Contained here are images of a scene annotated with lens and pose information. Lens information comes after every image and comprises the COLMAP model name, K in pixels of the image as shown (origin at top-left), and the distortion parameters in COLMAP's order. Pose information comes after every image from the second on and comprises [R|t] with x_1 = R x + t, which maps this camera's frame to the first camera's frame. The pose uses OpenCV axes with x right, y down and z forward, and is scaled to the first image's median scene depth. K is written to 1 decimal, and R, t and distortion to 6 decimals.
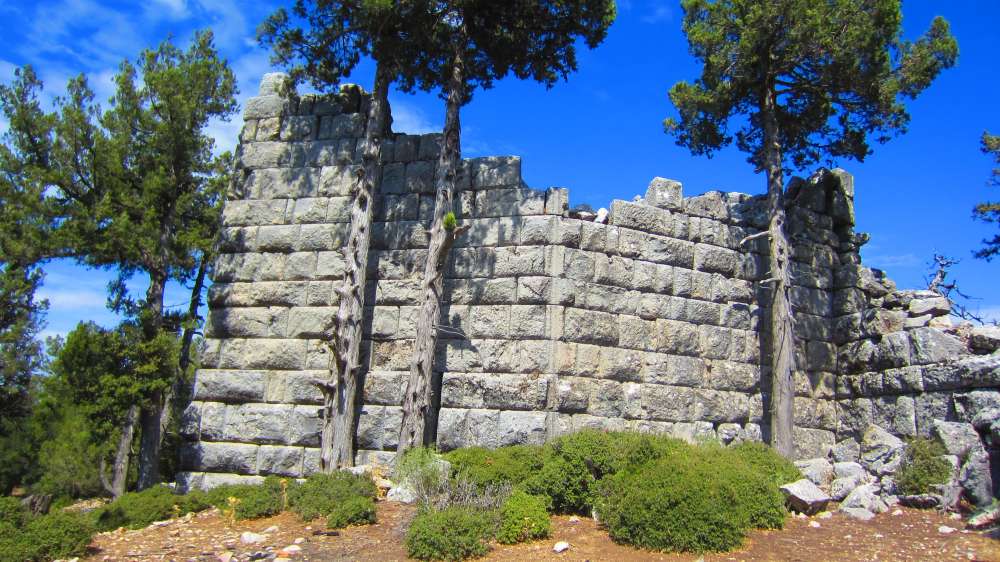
lens RADIAL K [[700.3, 0, 506.0], [0, 700.3, 277.2], [0, 0, 1]] dist [-0.039380, 0.008556]
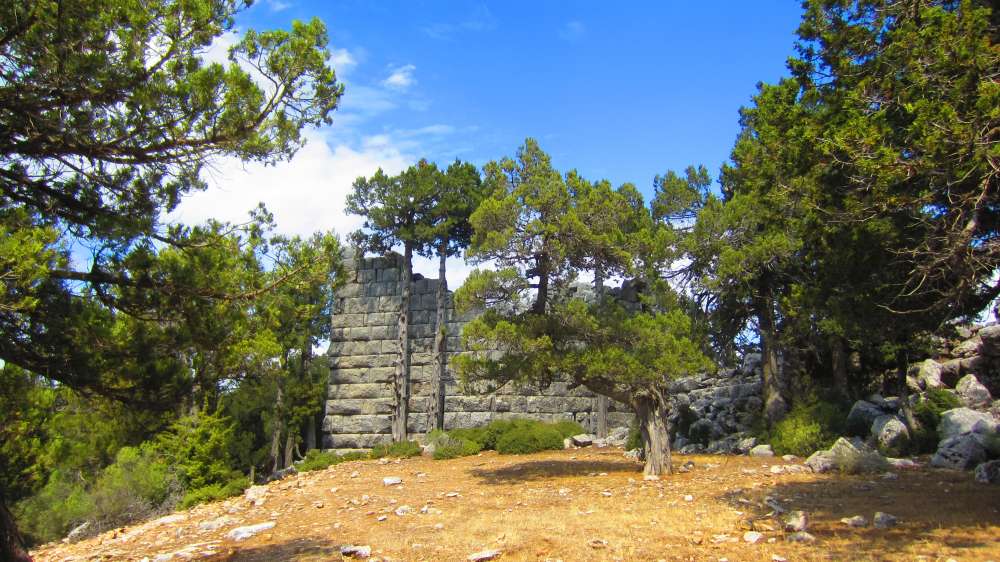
lens RADIAL K [[700.3, 0, 506.0], [0, 700.3, 277.2], [0, 0, 1]] dist [-0.039380, 0.008556]
pose [[0.998374, -0.055995, -0.010718, 0.141879], [0.056091, 0.998386, 0.008925, -0.237430], [0.010201, -0.009512, 0.999903, -1.148496]]
